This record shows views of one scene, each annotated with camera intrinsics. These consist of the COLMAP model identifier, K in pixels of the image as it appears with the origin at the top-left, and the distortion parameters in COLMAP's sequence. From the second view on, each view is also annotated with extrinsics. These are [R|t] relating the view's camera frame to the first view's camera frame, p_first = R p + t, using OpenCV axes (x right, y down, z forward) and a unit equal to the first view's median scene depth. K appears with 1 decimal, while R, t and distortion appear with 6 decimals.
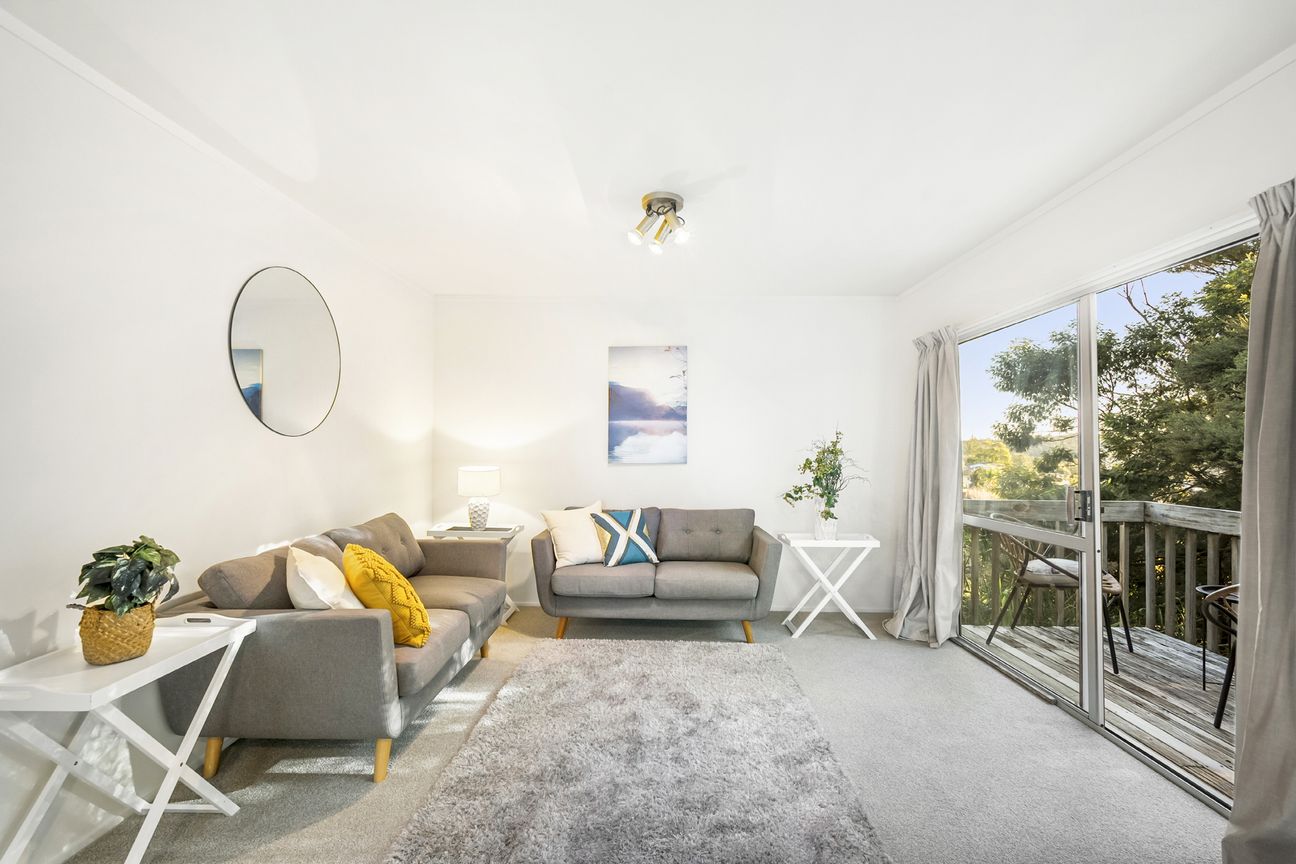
lens RADIAL K [[584.8, 0, 653.2], [0, 584.8, 431.4], [0, 0, 1]] dist [-0.000607, 0.001742]
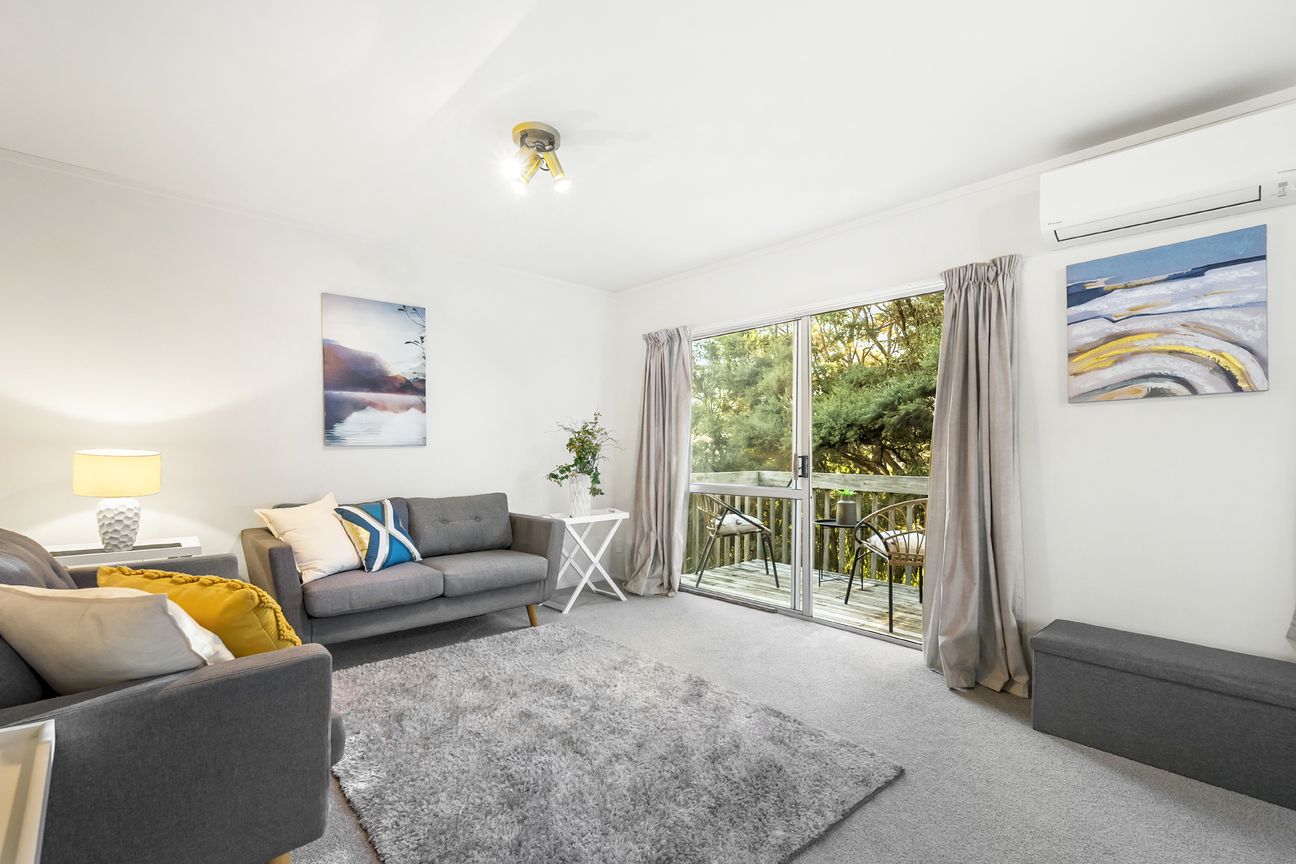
lens RADIAL K [[584.8, 0, 678.1], [0, 584.8, 459.3], [0, 0, 1]] dist [-0.000607, 0.001742]
pose [[0.712050, -0.019625, 0.701855, -0.329002], [-0.014764, 0.998970, 0.042911, 0.037517], [-0.701974, -0.040917, 0.711027, 0.146798]]
